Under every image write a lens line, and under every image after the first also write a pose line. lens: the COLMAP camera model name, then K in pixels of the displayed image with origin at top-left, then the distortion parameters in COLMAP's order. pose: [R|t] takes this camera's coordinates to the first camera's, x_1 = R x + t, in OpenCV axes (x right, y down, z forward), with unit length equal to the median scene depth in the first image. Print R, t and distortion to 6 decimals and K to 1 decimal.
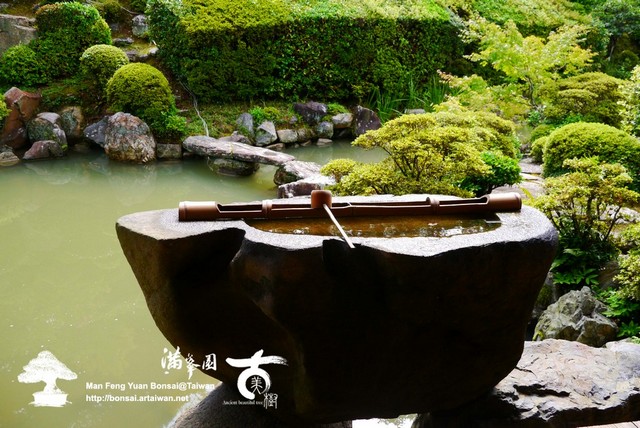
lens RADIAL K [[535.4, 0, 322.6], [0, 535.4, 213.0], [0, 0, 1]] dist [-0.071594, 0.050574]
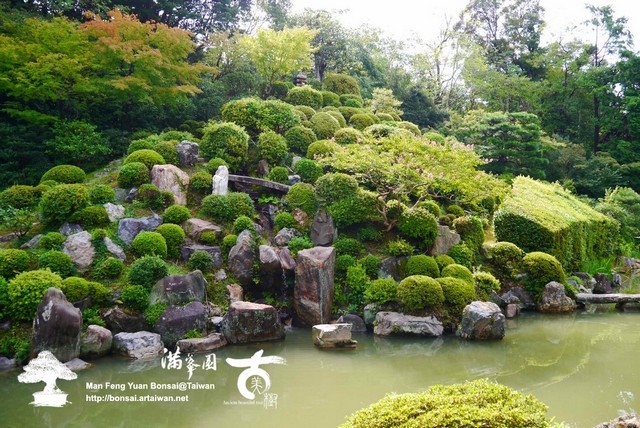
lens RADIAL K [[535.4, 0, 322.6], [0, 535.4, 213.0], [0, 0, 1]] dist [-0.071594, 0.050574]
pose [[0.930963, -0.024800, 0.364271, -1.451784], [0.150815, 0.934719, -0.321800, 0.021044], [-0.332510, 0.354521, 0.873929, -0.207137]]
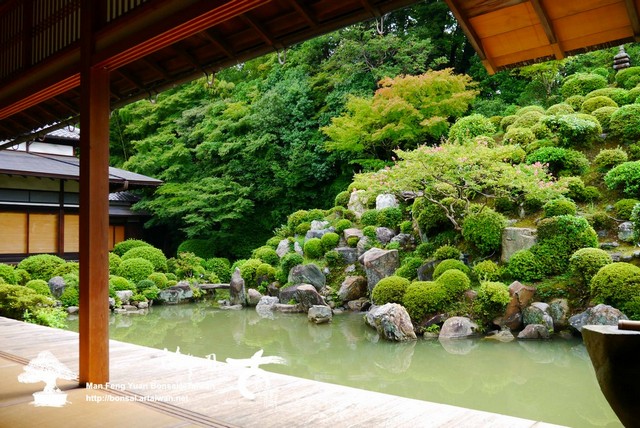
lens RADIAL K [[535.4, 0, 322.6], [0, 535.4, 213.0], [0, 0, 1]] dist [-0.071594, 0.050574]
pose [[0.657818, -0.080842, -0.748826, 0.077795], [-0.207486, 0.936302, -0.283351, 0.064940], [0.724034, 0.341765, 0.599143, -0.163212]]
